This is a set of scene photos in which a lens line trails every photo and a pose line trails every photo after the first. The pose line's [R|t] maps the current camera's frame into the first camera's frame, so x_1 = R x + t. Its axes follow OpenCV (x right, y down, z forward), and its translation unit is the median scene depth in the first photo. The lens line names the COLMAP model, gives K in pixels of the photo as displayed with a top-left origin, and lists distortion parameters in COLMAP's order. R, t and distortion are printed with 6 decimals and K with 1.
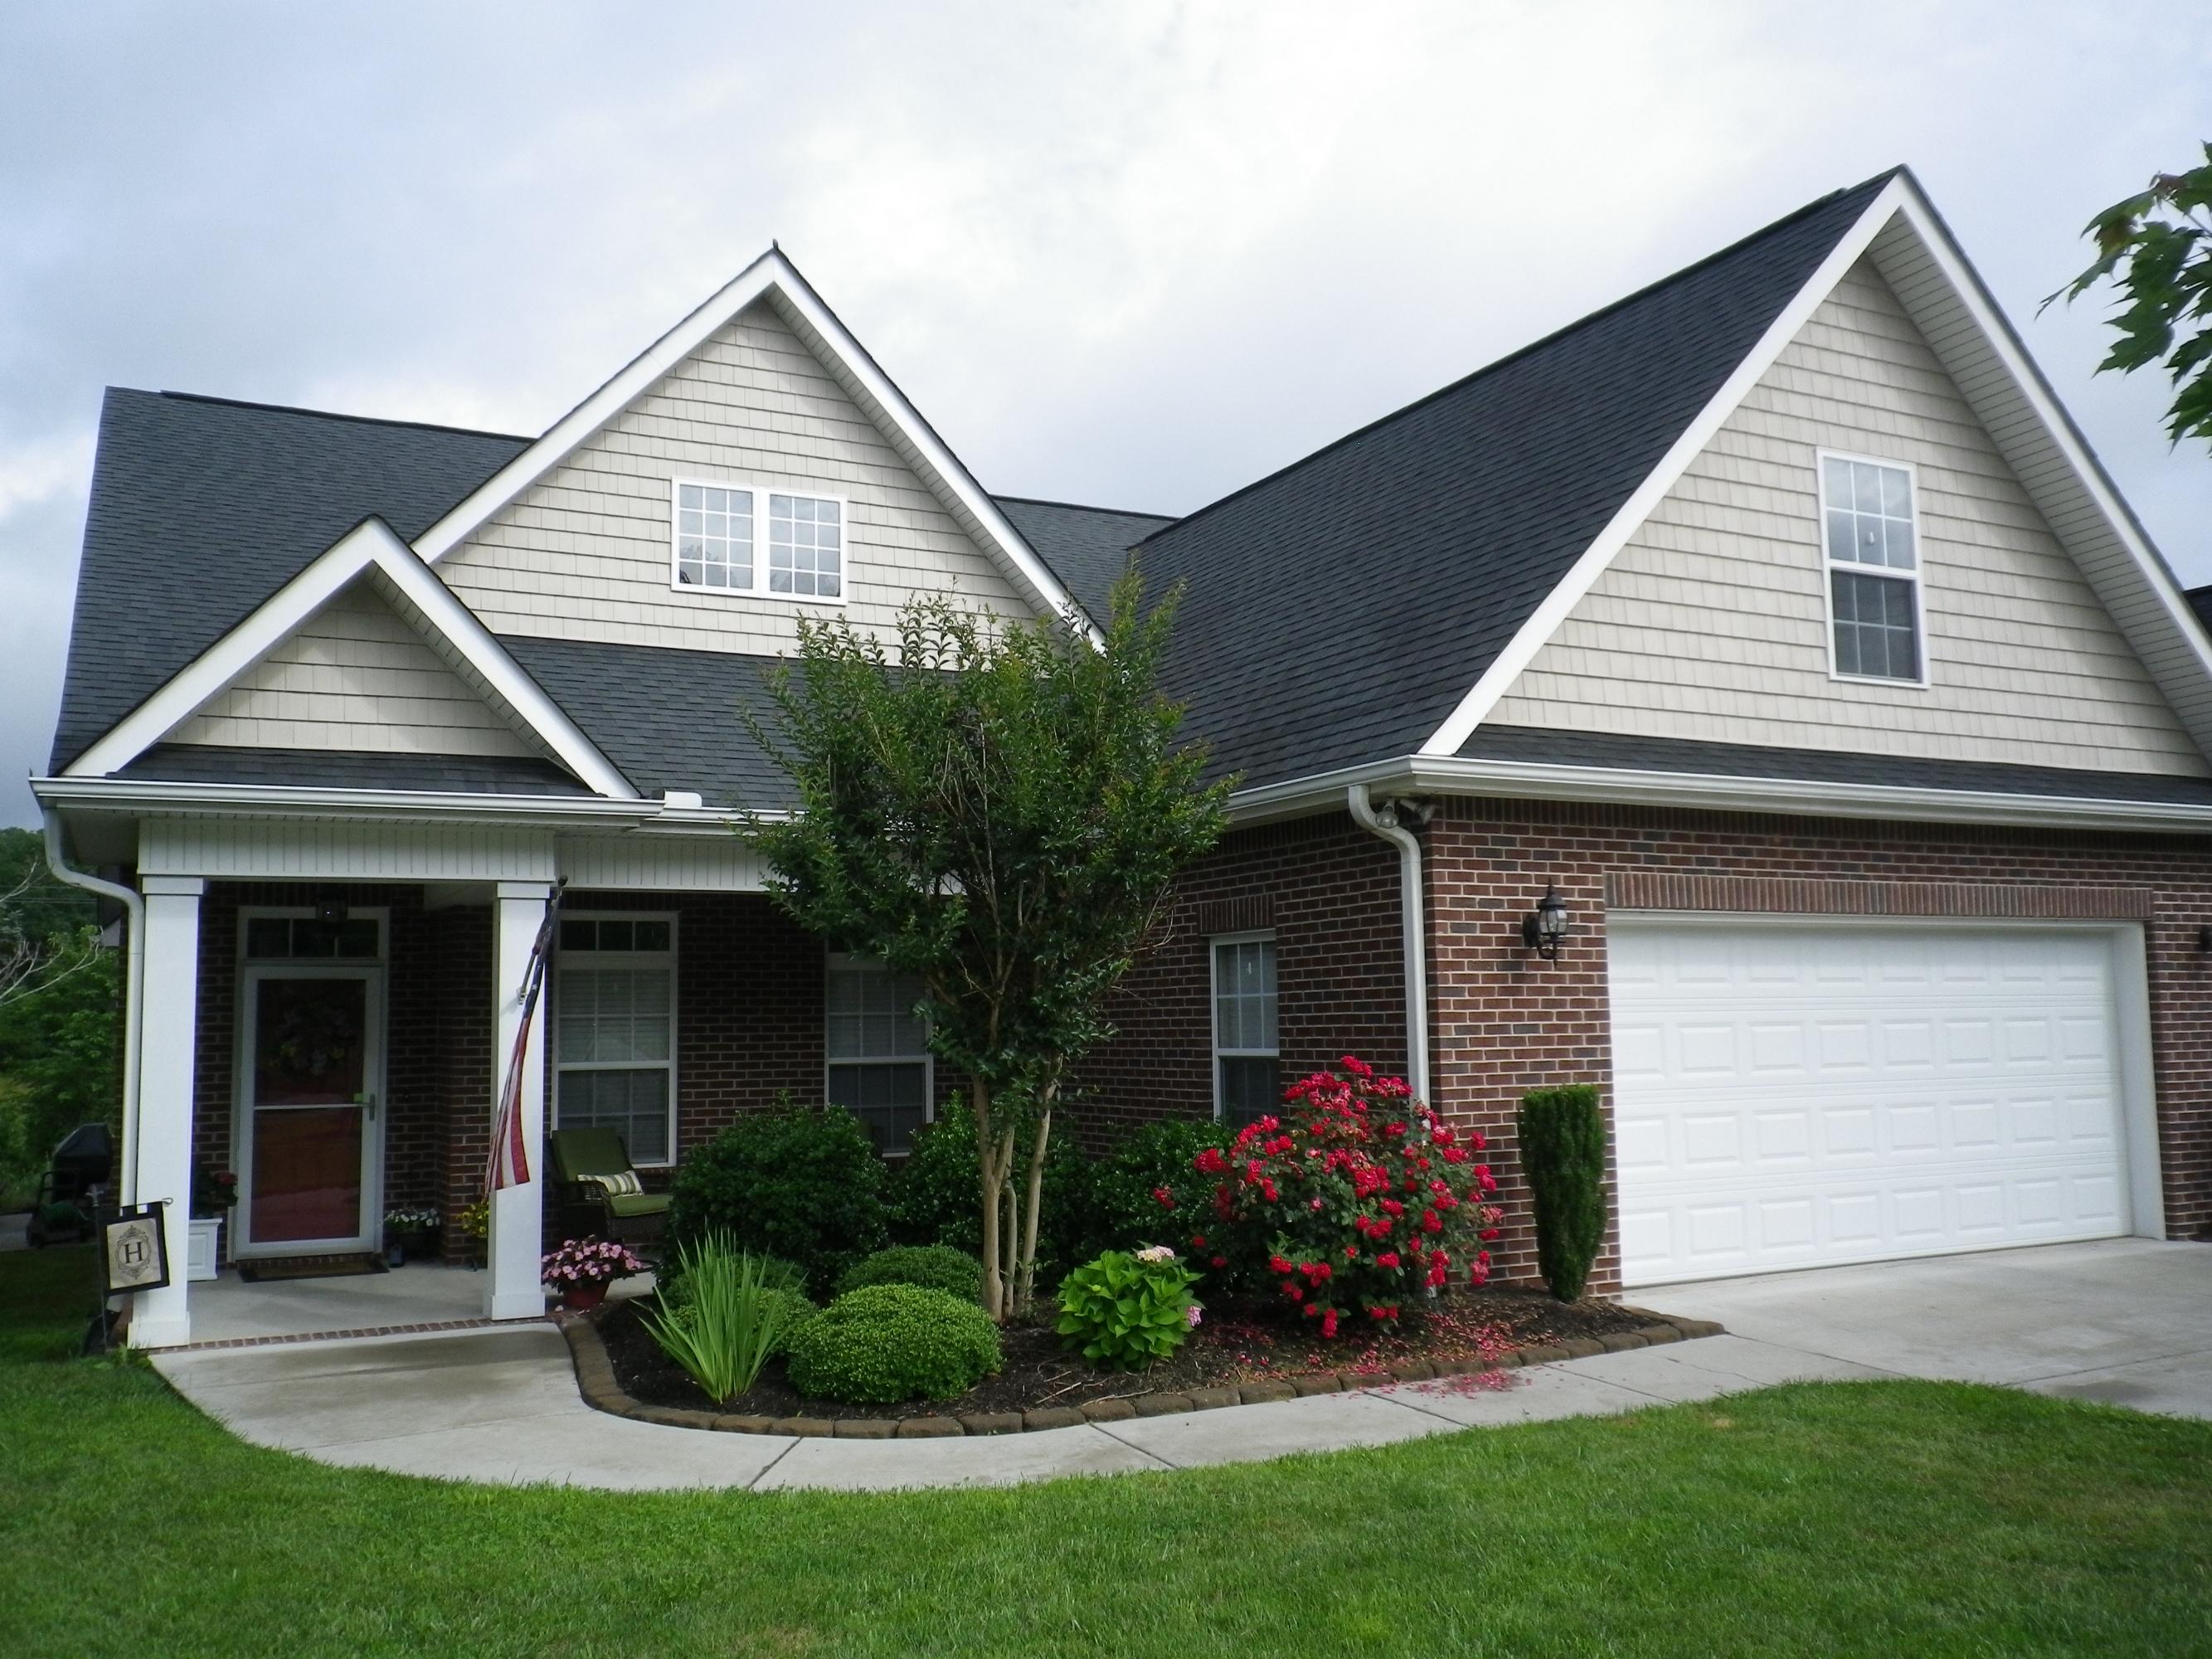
lens RADIAL K [[1851.3, 0, 1101.8], [0, 1851.3, 825.2], [0, 0, 1]] dist [-0.013817, -0.004469]
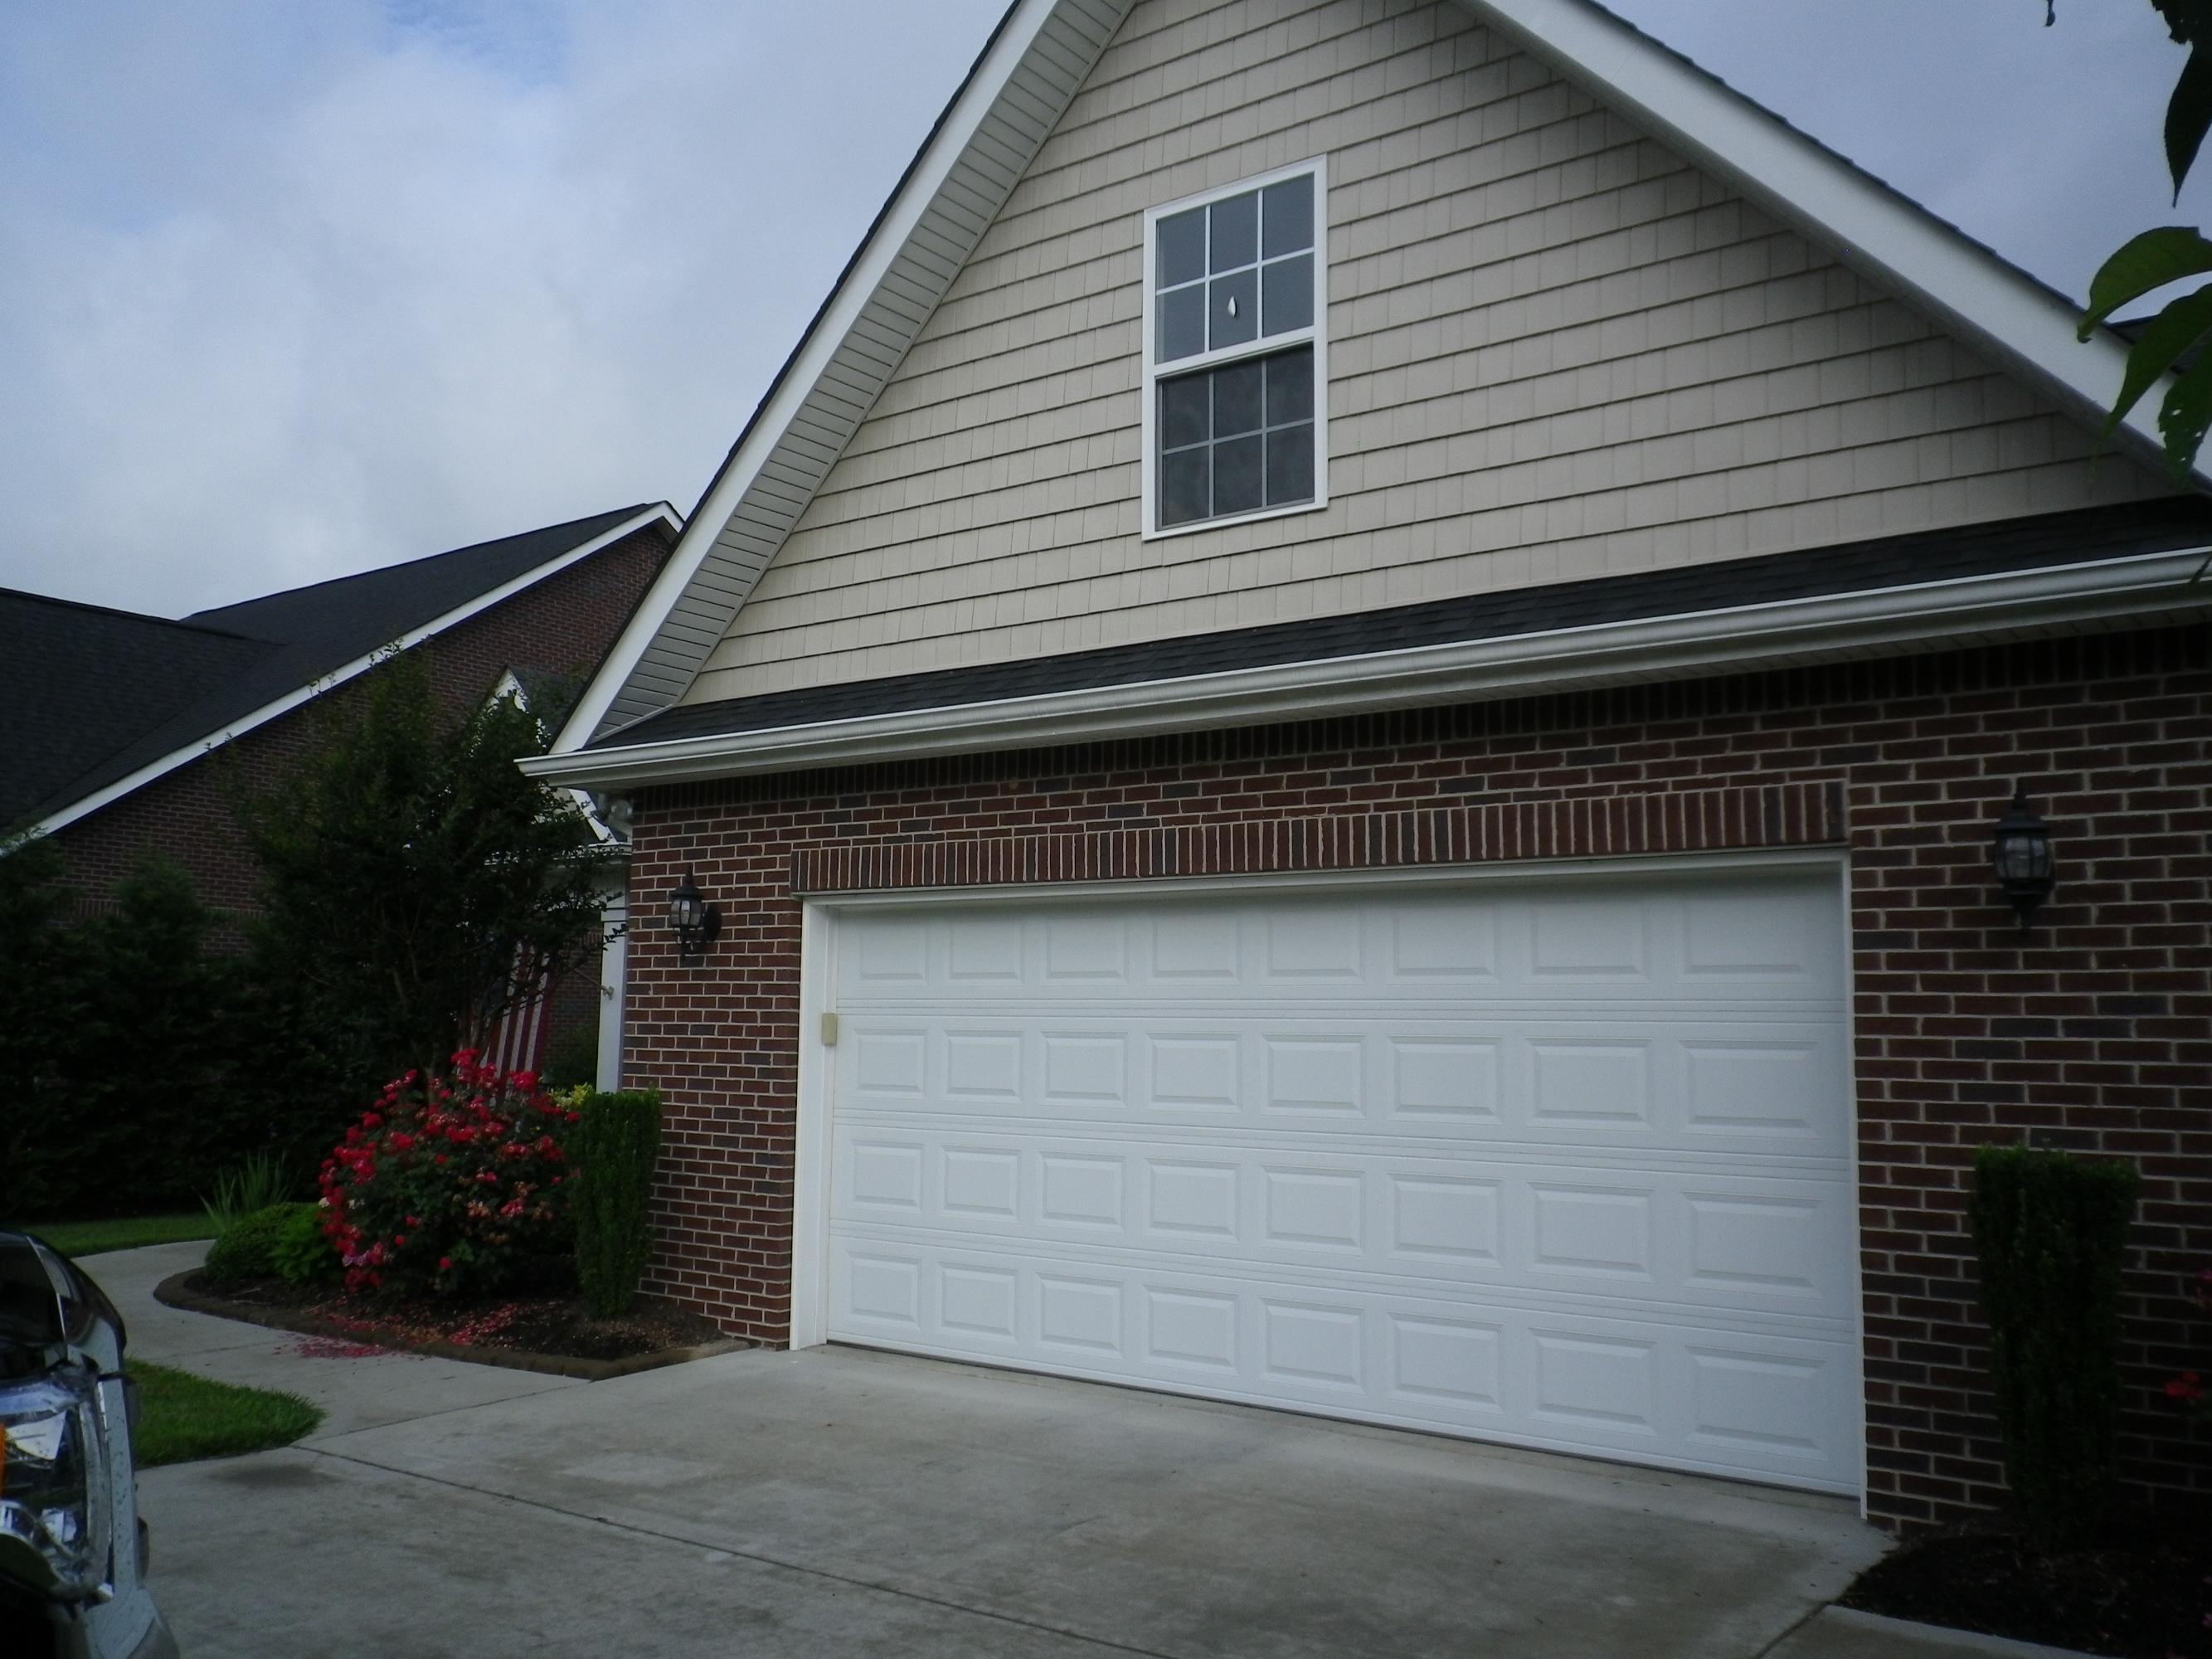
lens RADIAL K [[1851.3, 0, 1101.0], [0, 1851.3, 837.0], [0, 0, 1]] dist [-0.013817, -0.004469]
pose [[0.453233, -0.073418, -0.888363, 1.044544], [0.077740, 0.996061, -0.042656, 0.063235], [0.887996, -0.049728, 0.457155, 0.694959]]
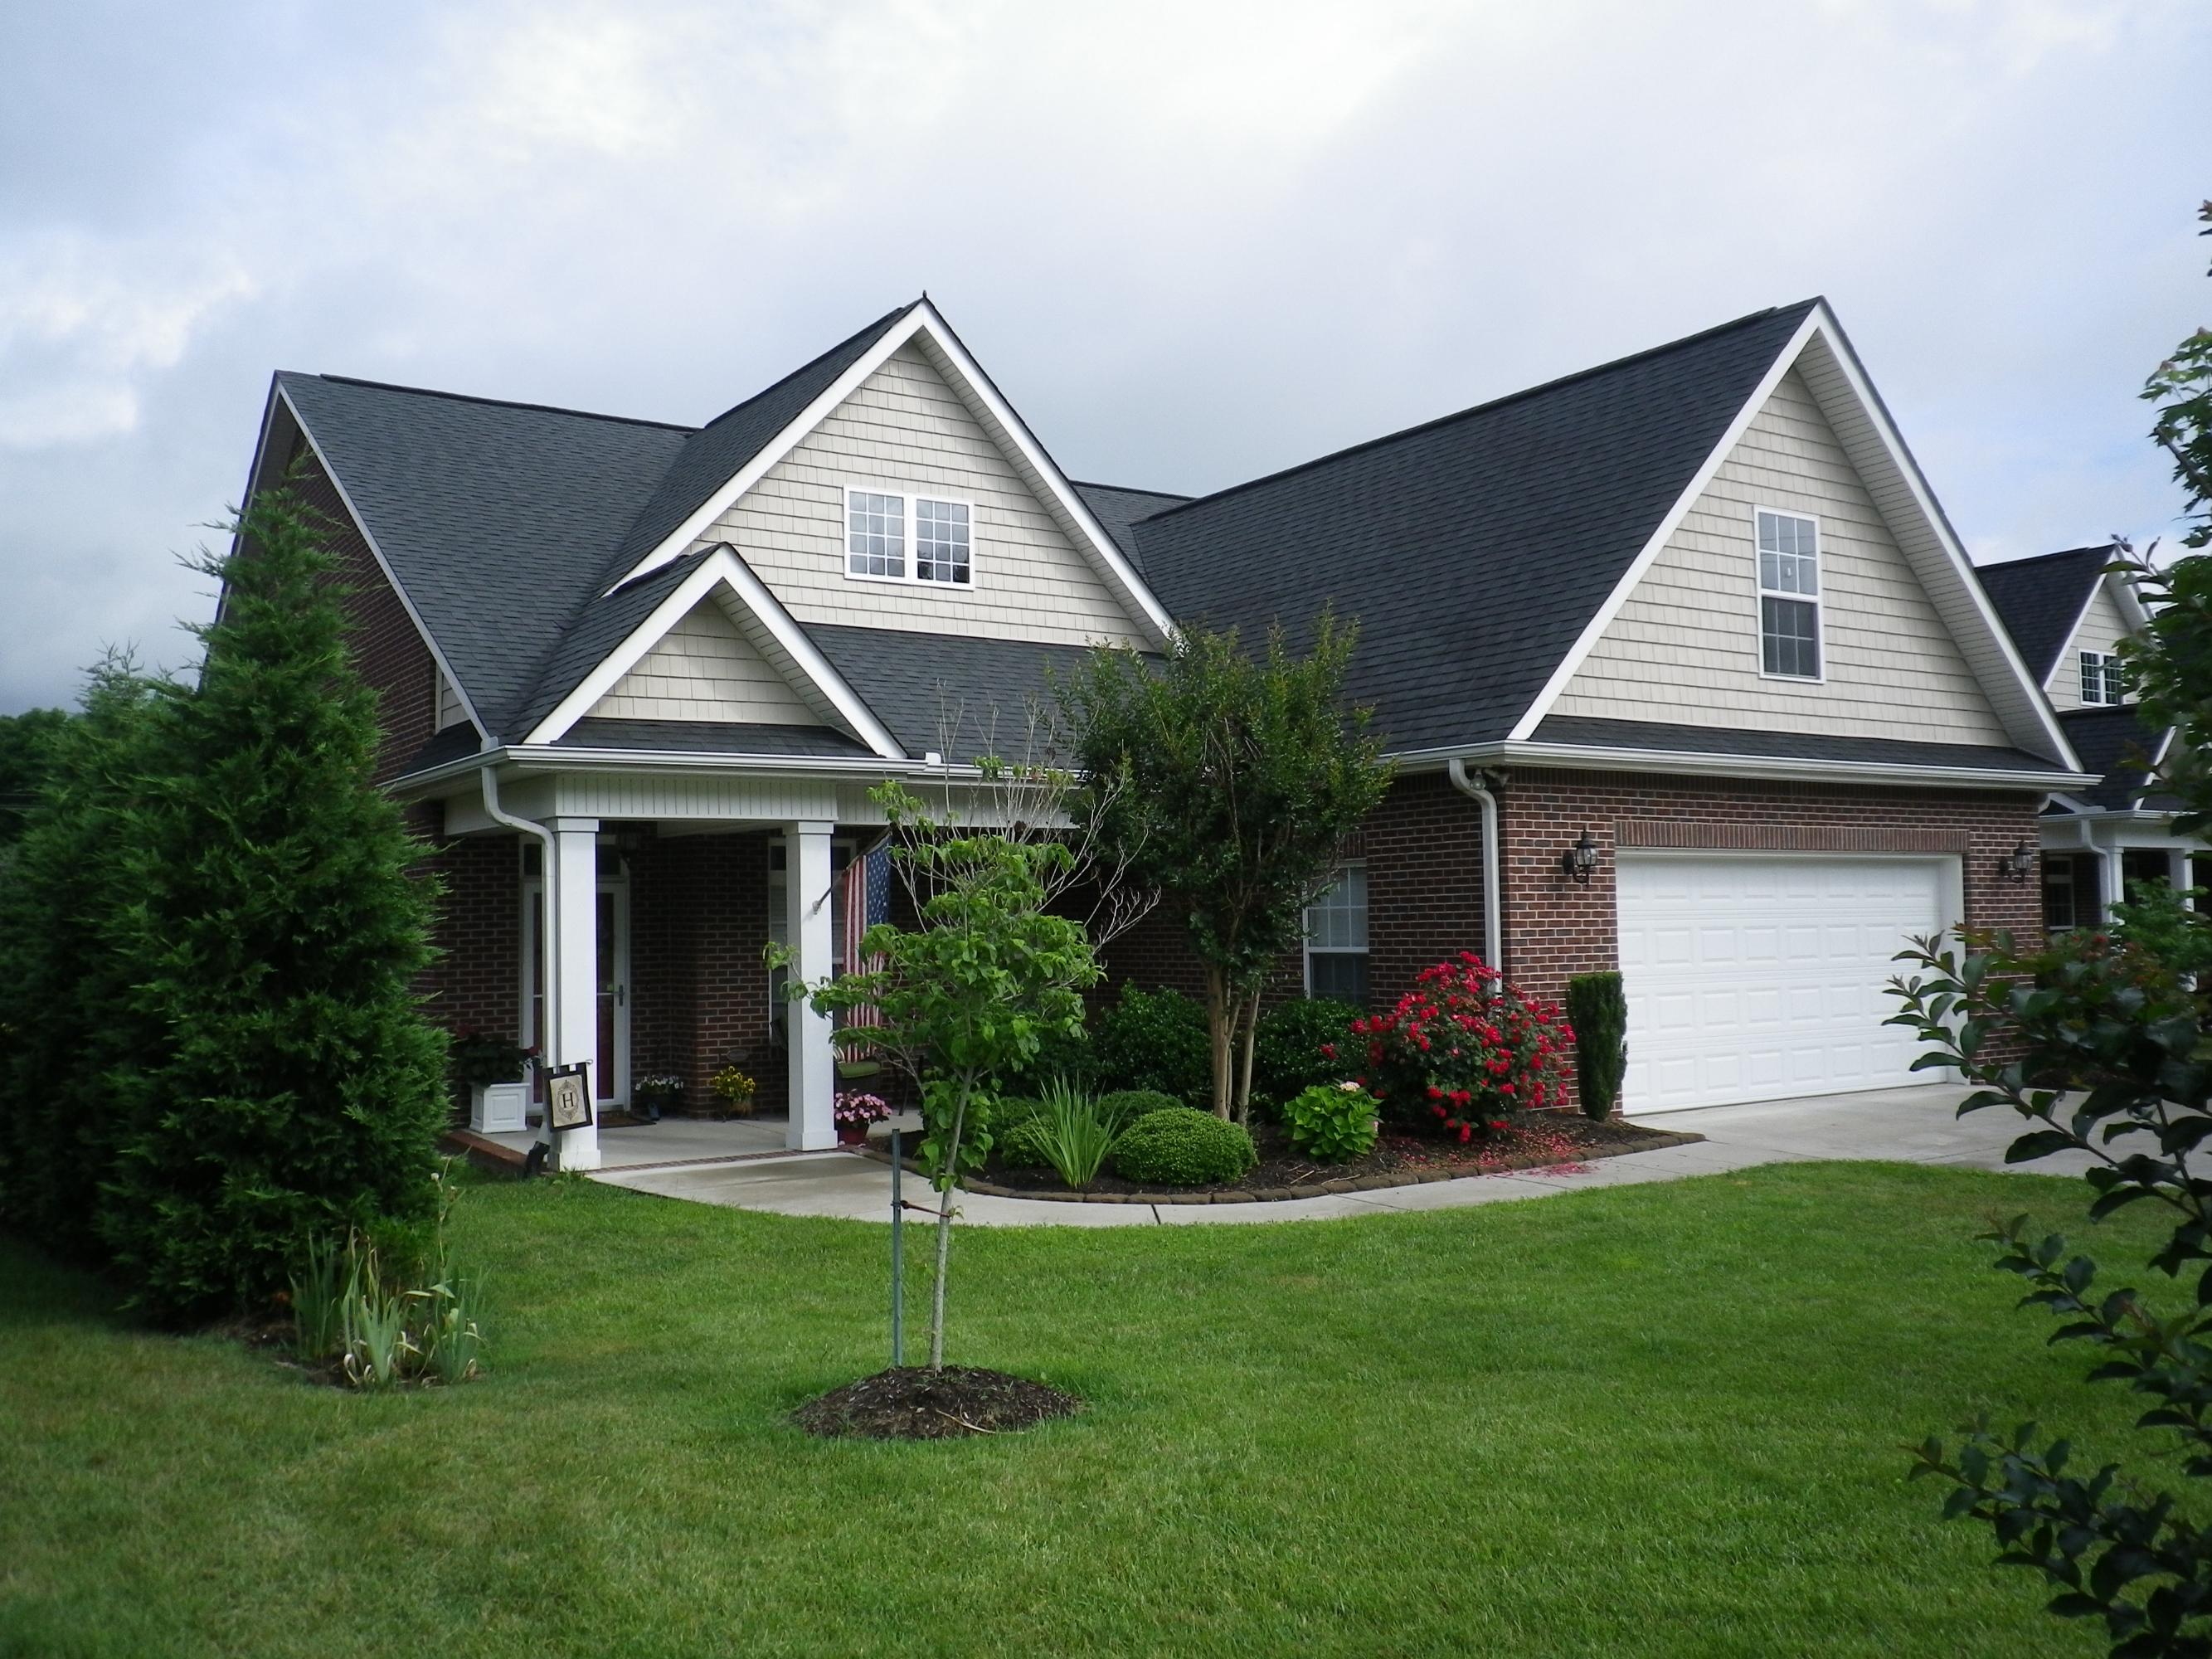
lens RADIAL K [[1851.3, 0, 1101.5], [0, 1851.3, 826.3], [0, 0, 1]] dist [-0.013817, -0.004469]
pose [[0.993054, 0.006363, 0.117491, -0.261374], [-0.012588, 0.998551, 0.052320, -0.036302], [-0.116988, -0.053436, 0.991695, -0.319243]]
